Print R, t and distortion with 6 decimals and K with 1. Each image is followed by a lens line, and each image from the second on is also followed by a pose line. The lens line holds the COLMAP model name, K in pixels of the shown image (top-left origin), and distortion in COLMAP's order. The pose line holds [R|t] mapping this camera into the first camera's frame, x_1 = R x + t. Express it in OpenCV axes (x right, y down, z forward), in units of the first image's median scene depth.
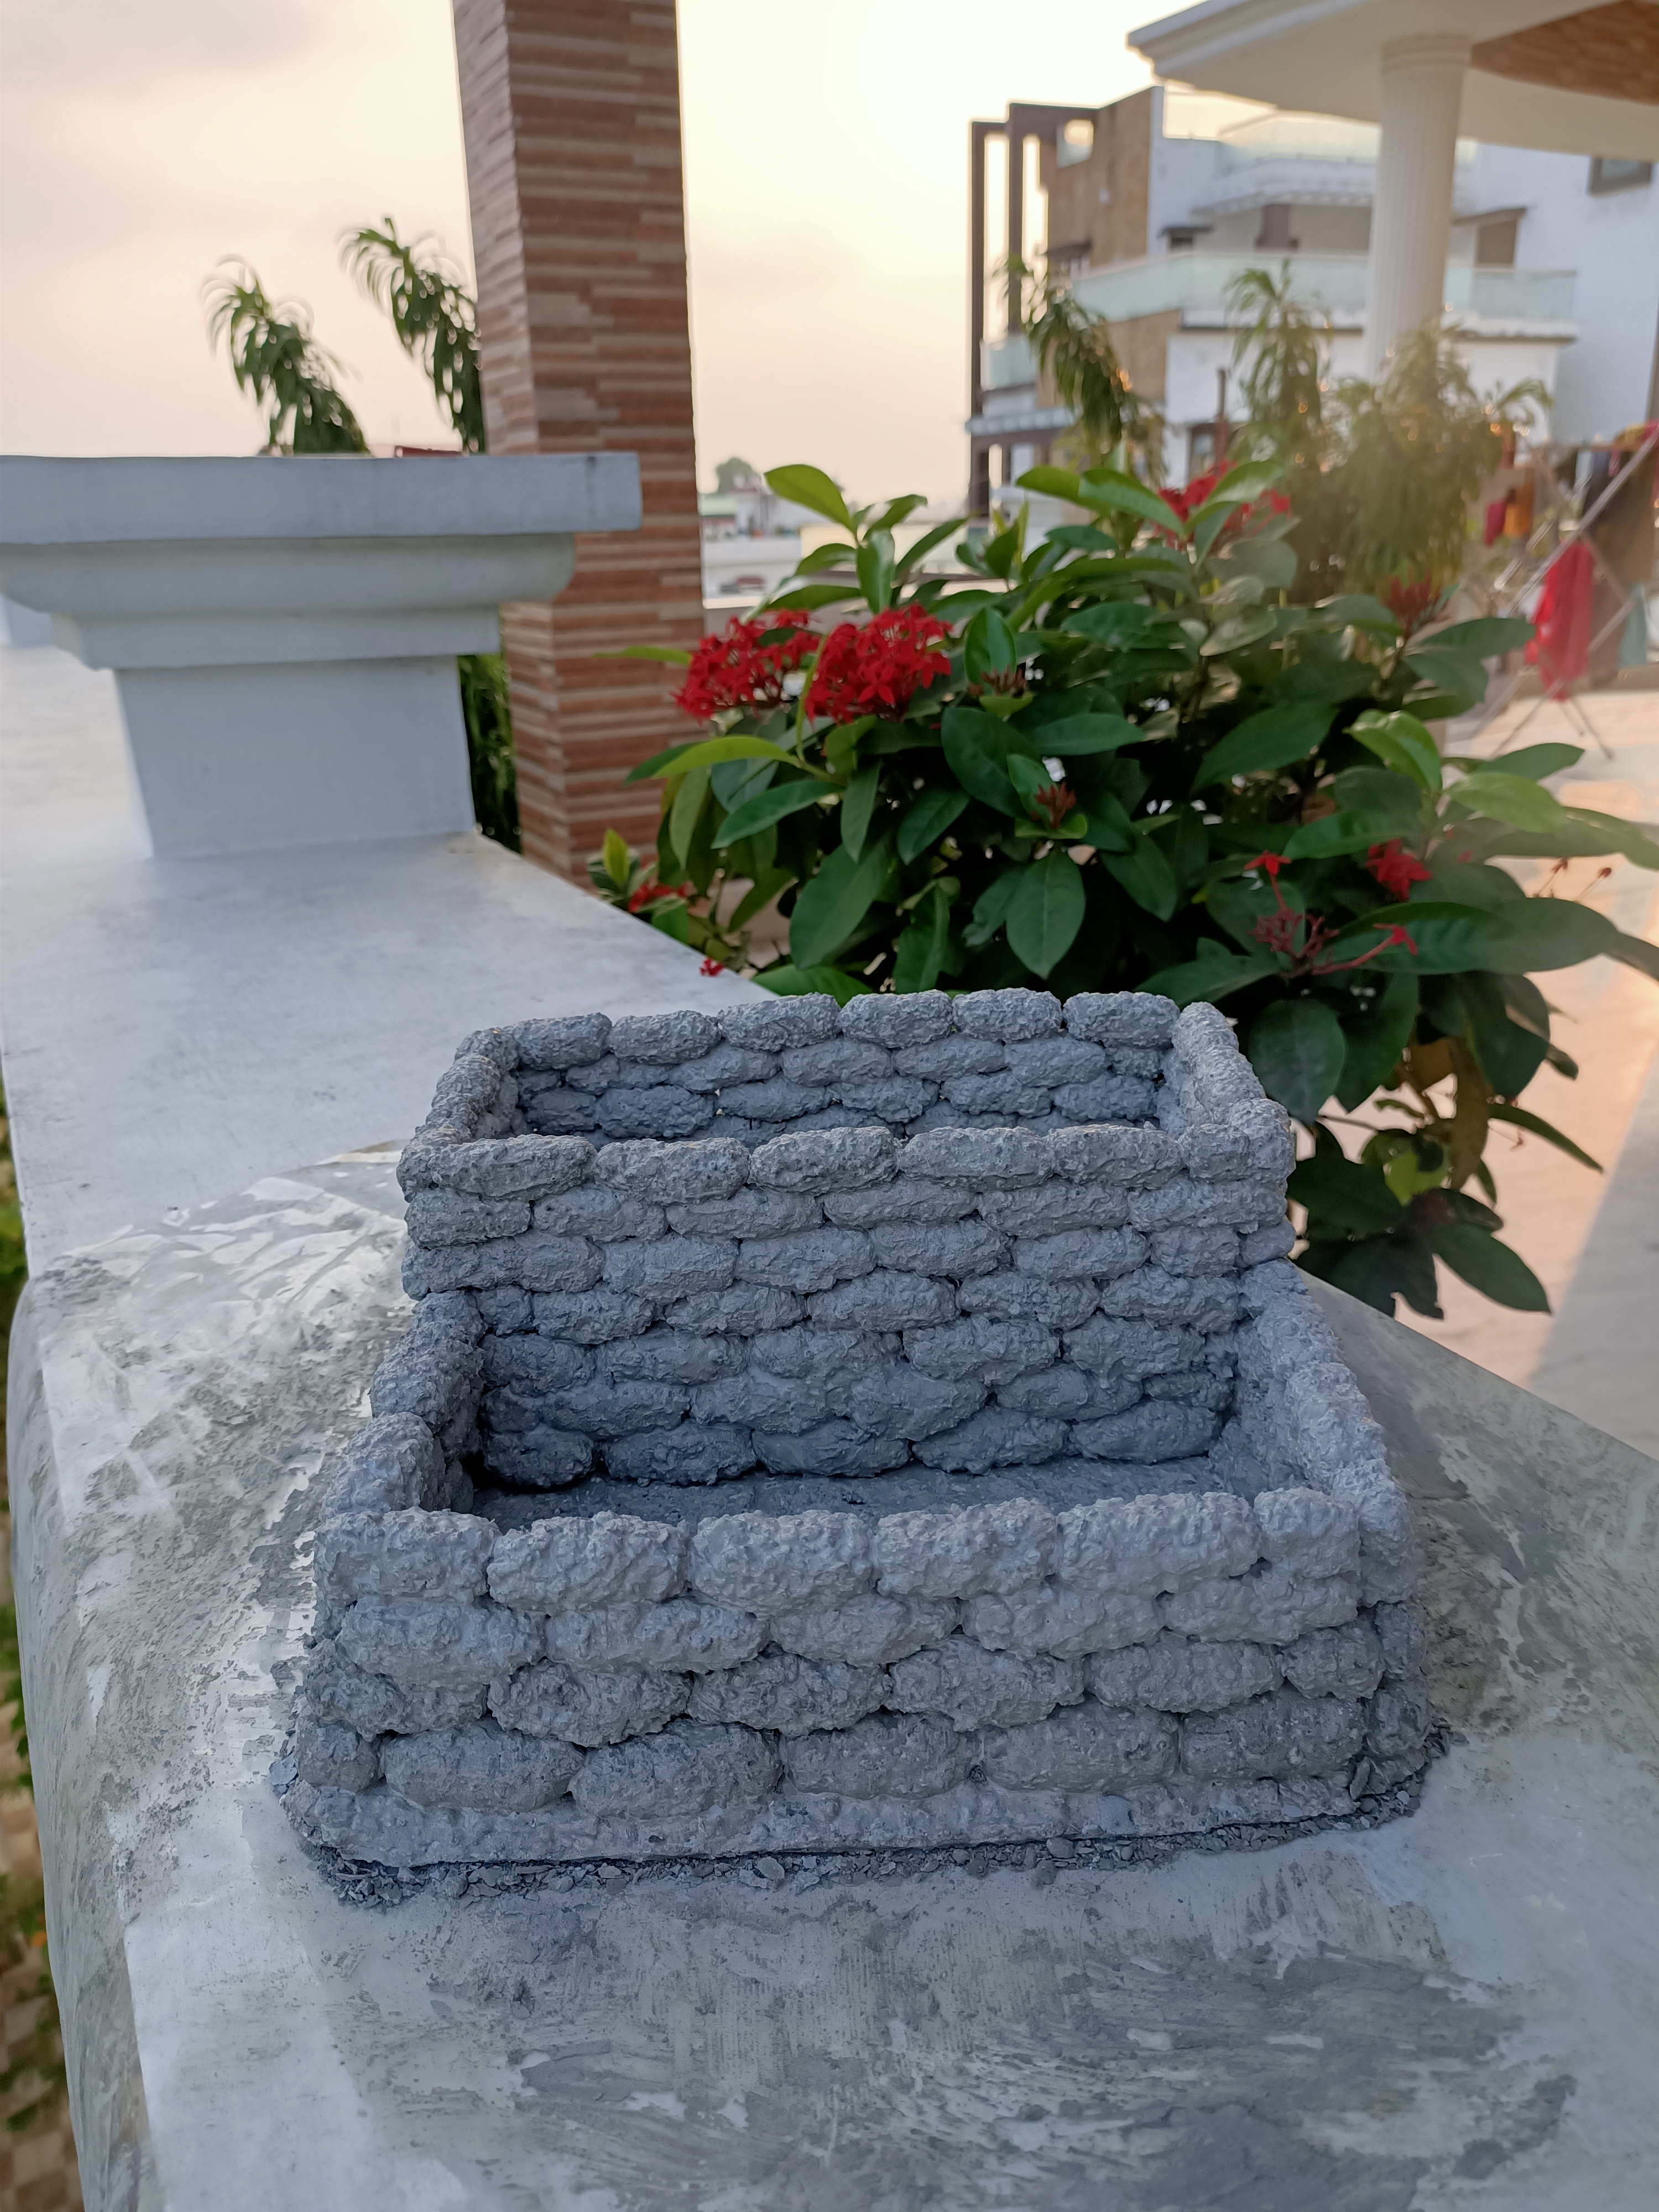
lens RADIAL K [[1657.4, 0, 823.6], [0, 1657.4, 1097.6], [0, 0, 1]] dist [0.028155, -0.045843]
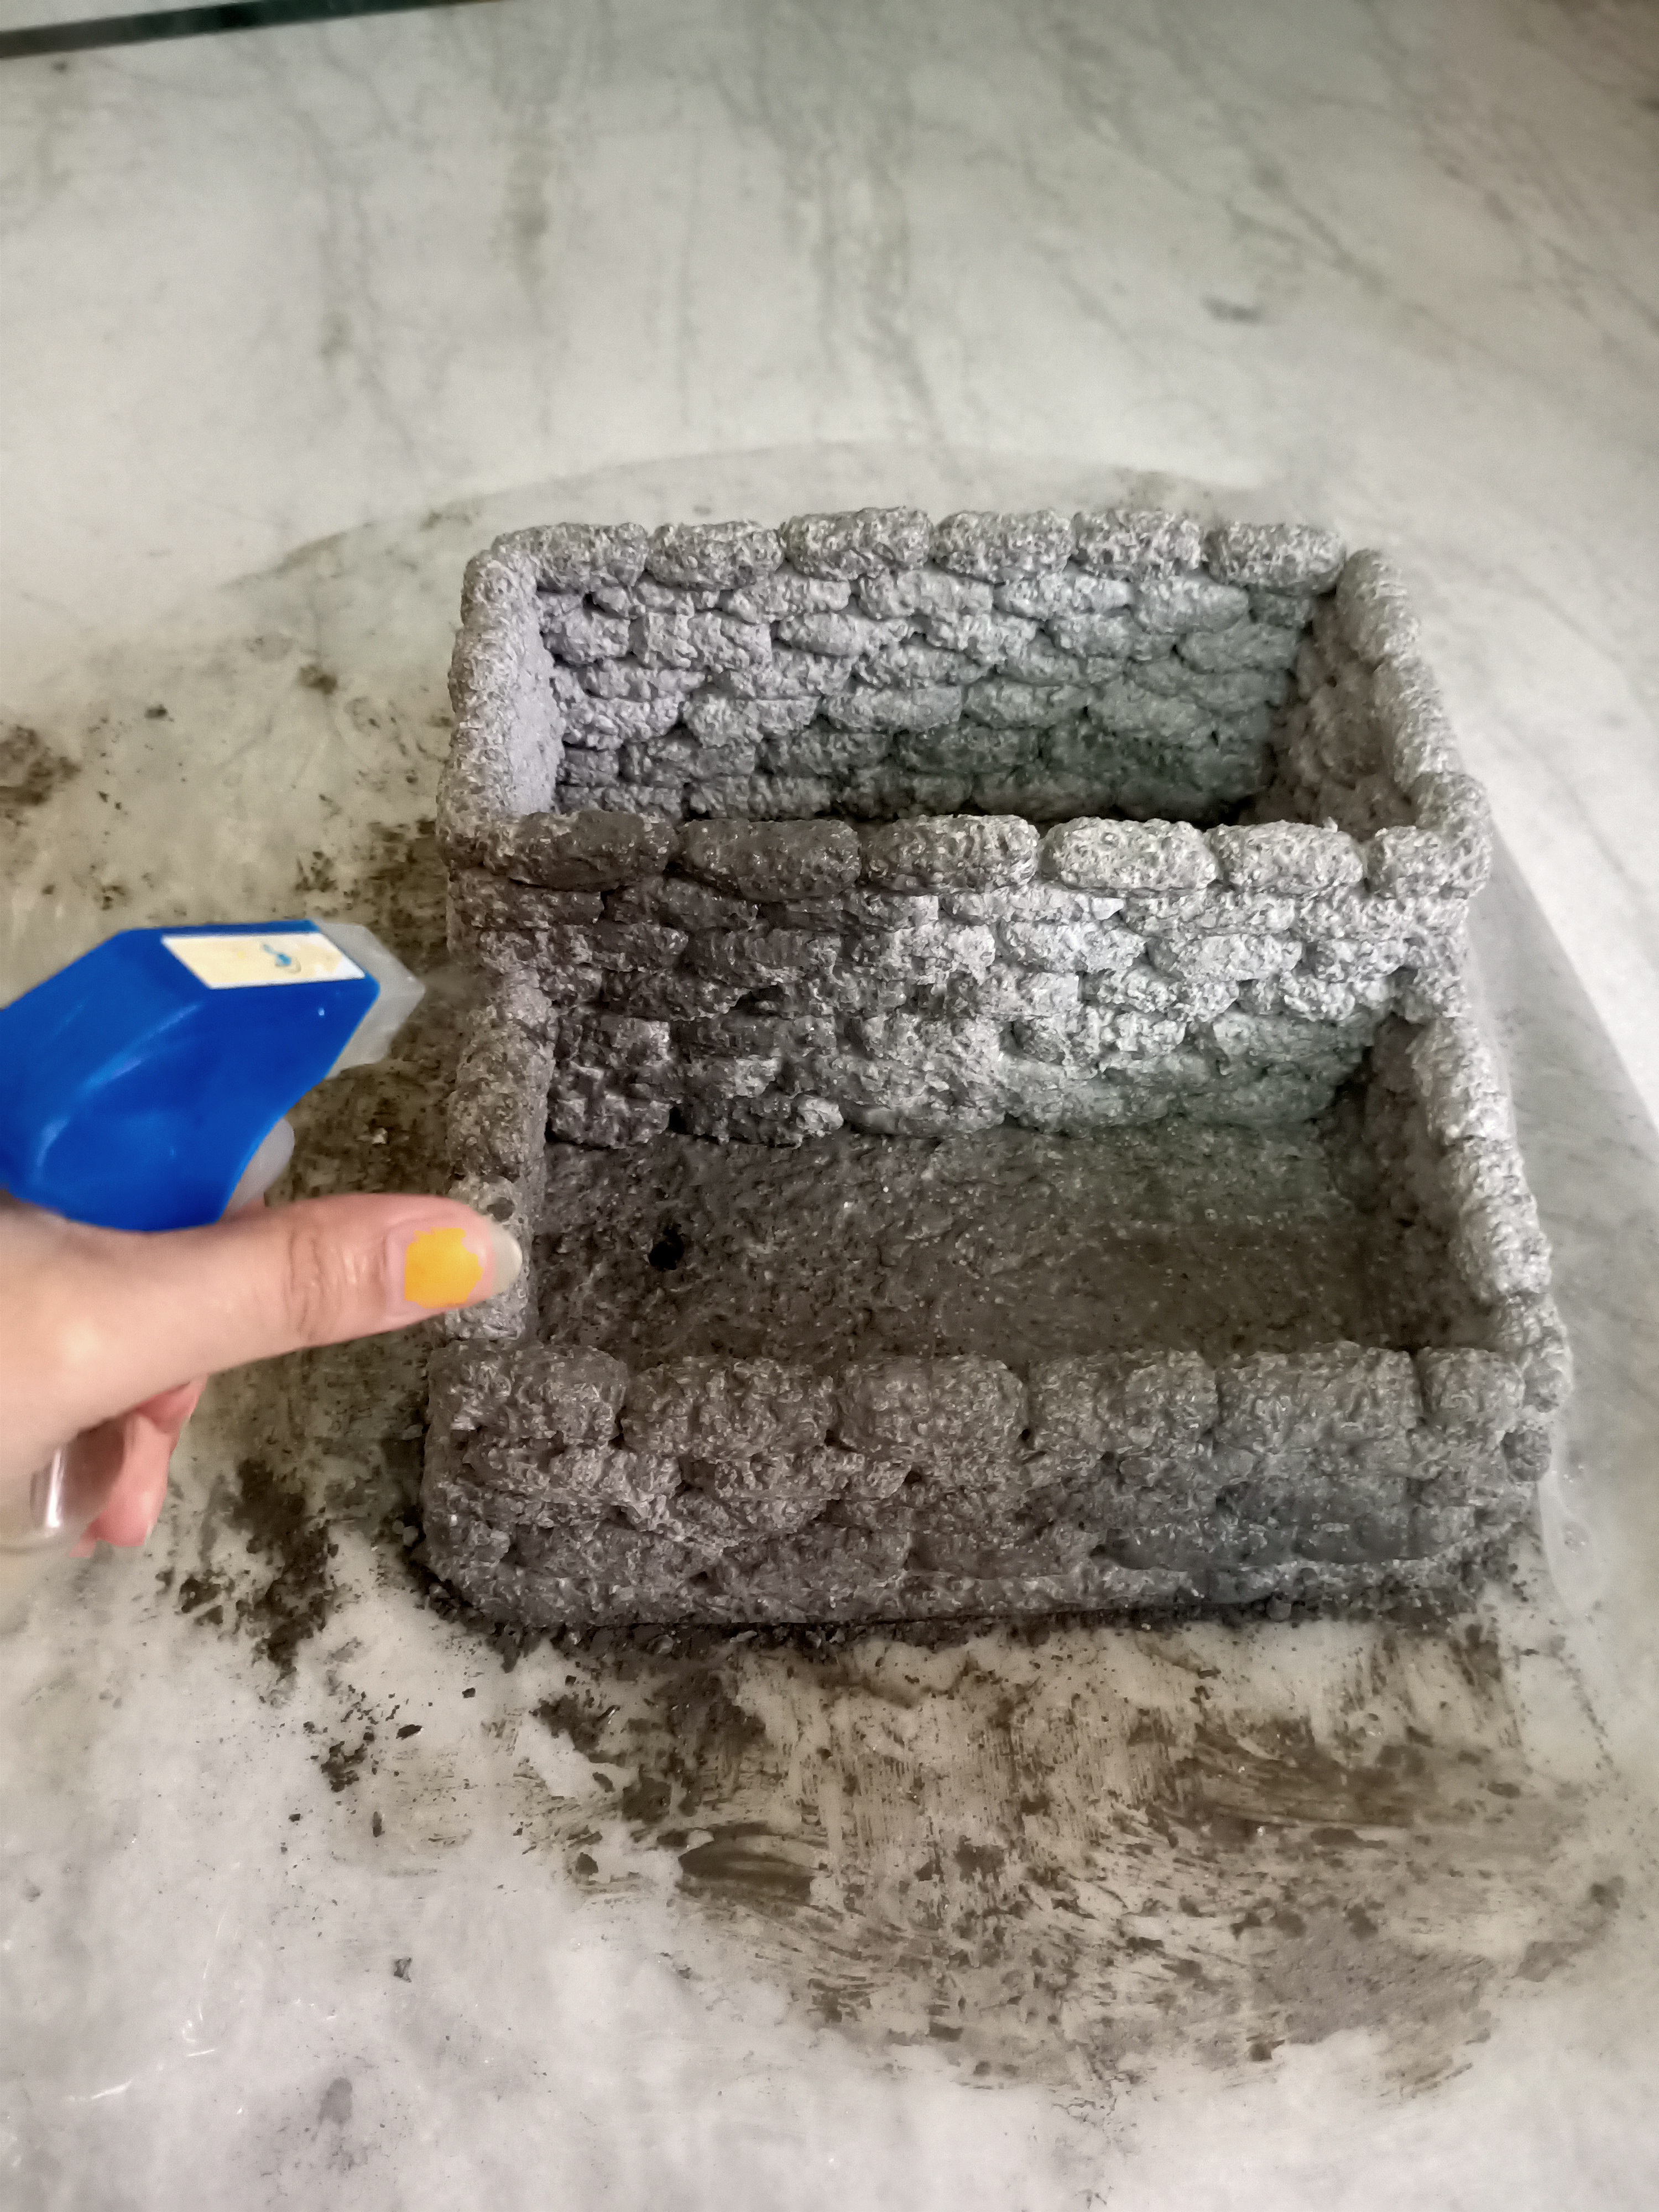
lens RADIAL K [[1657.4, 0, 827.2], [0, 1657.4, 1111.0], [0, 0, 1]] dist [0.028155, -0.045843]
pose [[0.997729, 0.014559, 0.065765, -0.147746], [-0.045901, 0.861510, 0.505661, -0.346575], [-0.049295, -0.507531, 0.860222, 0.257540]]
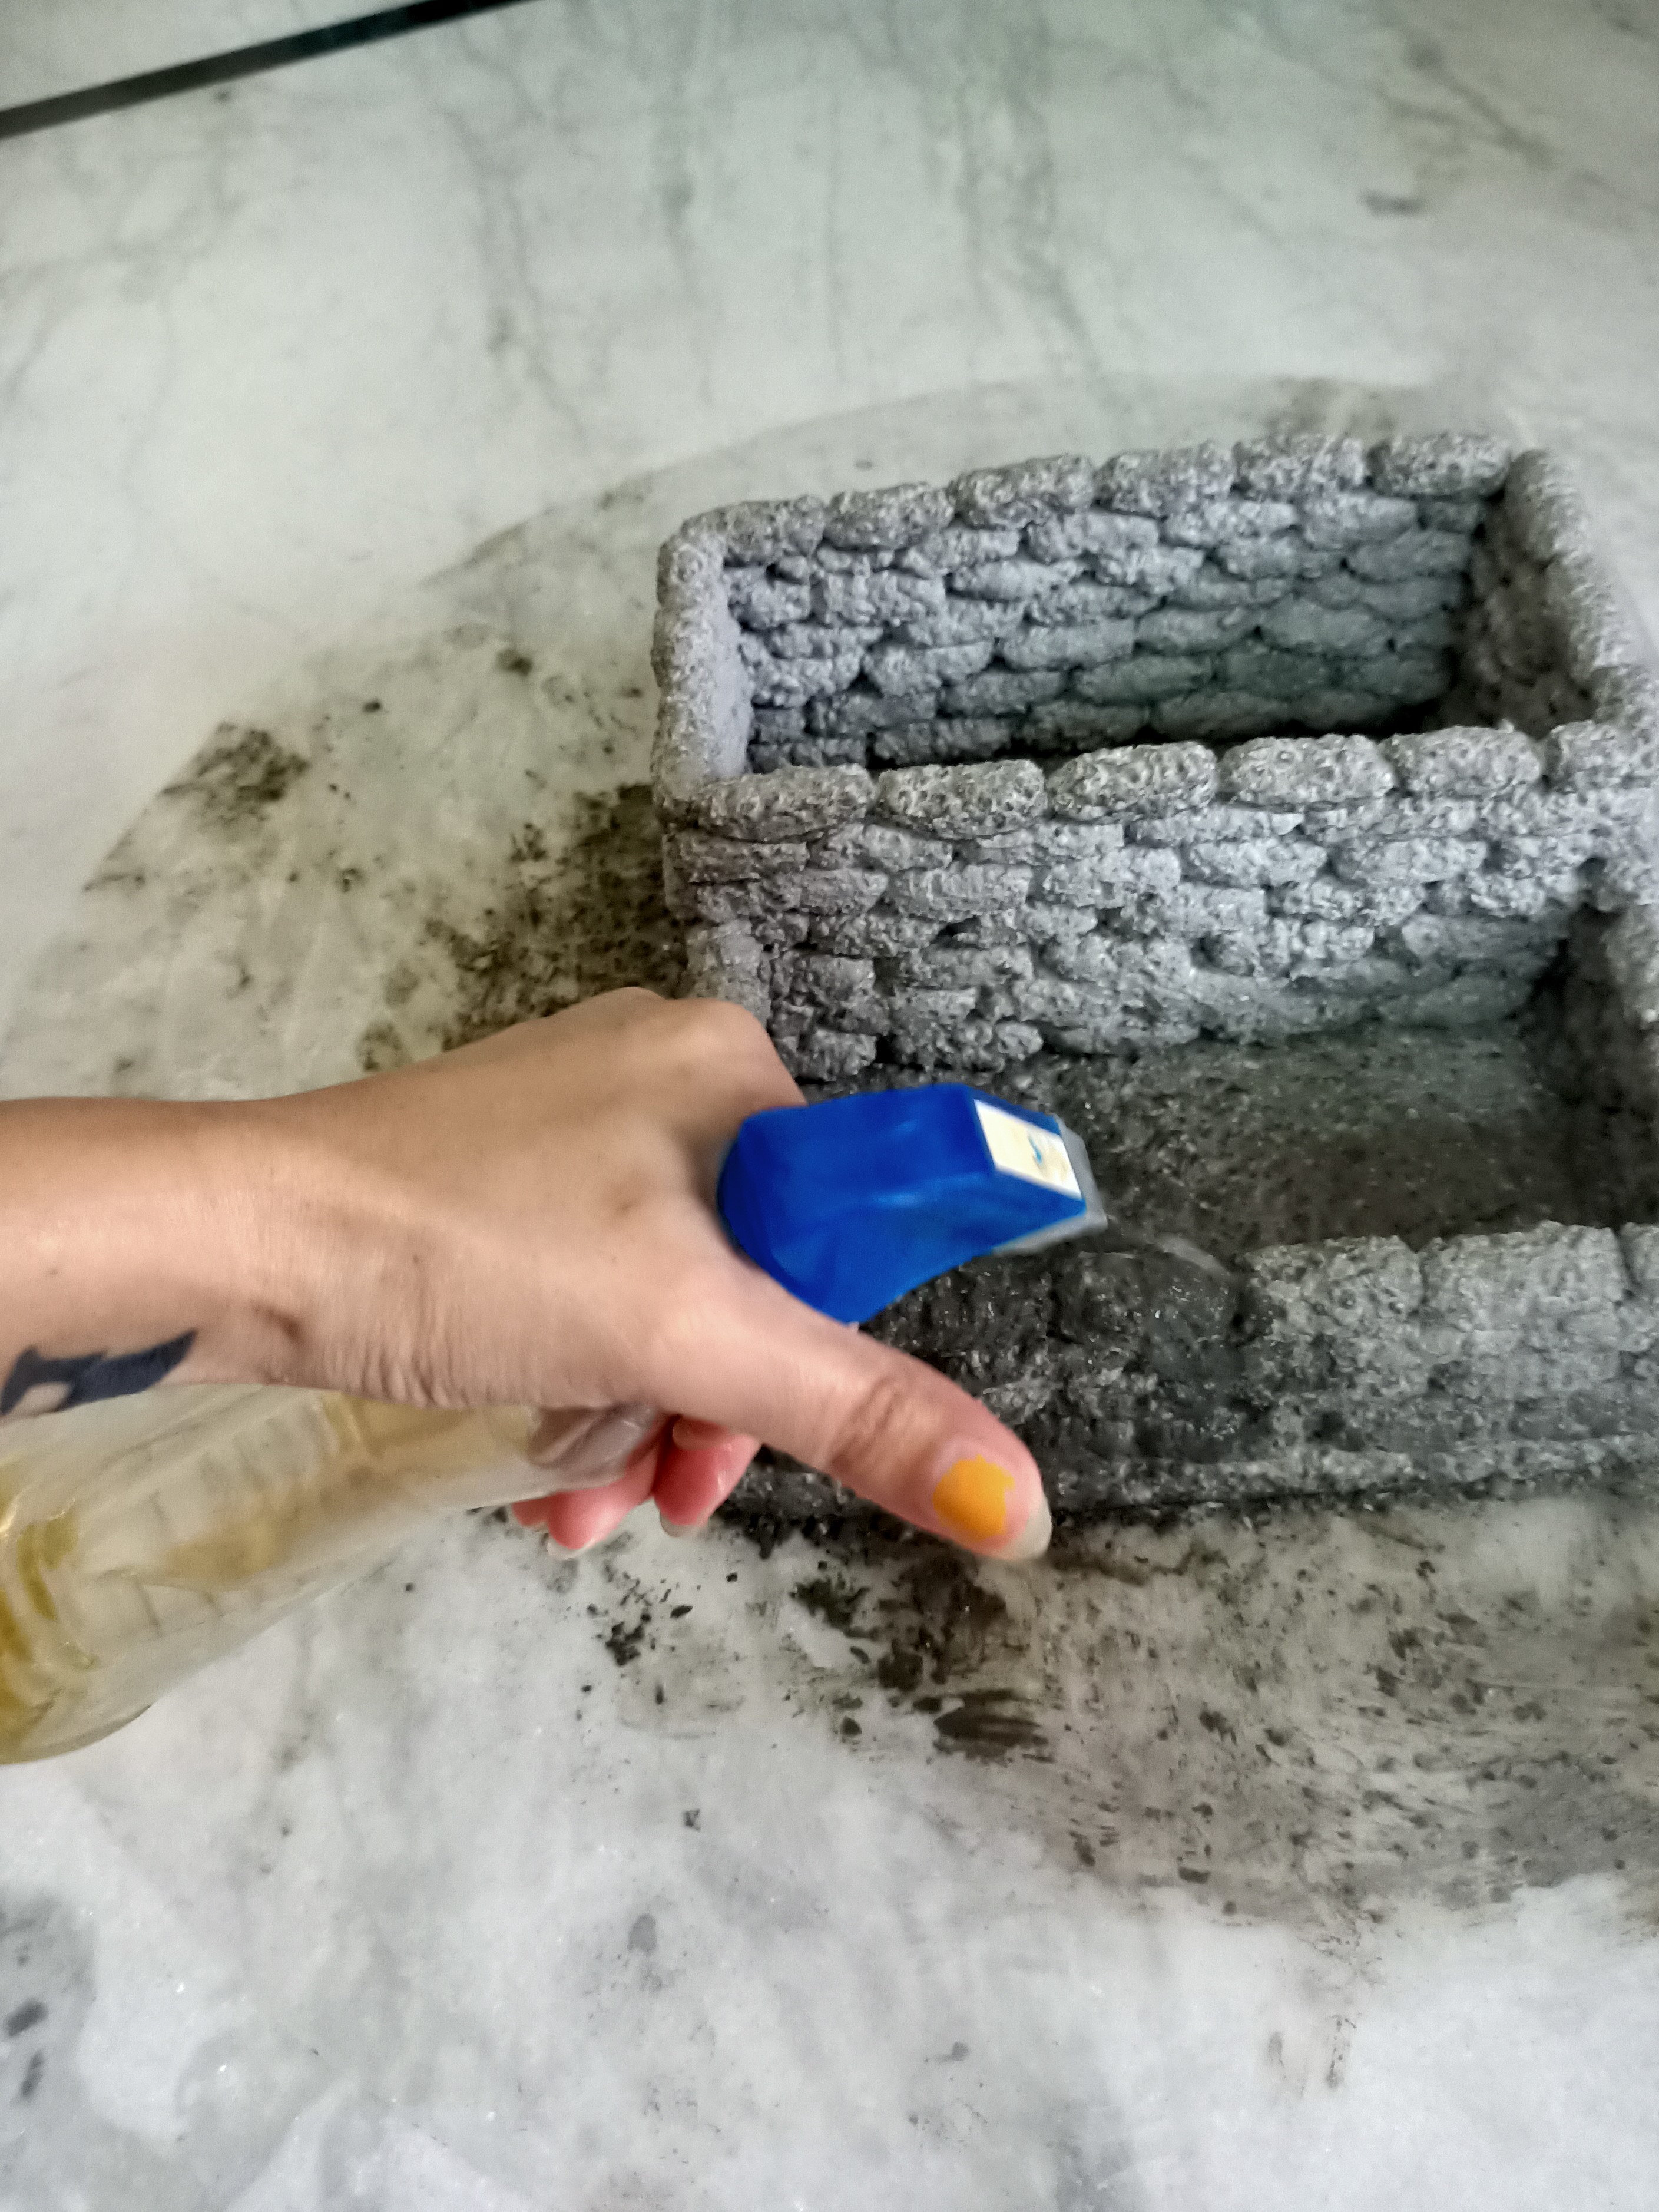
lens RADIAL K [[1767.1, 0, 777.5], [0, 1767.1, 1039.2], [0, 0, 1]] dist [0.031912, -0.048656]
pose [[0.997064, -0.041915, -0.064089, -0.171826], [0.068016, 0.869255, 0.489663, -0.408361], [0.035185, -0.492585, 0.869553, 0.111003]]
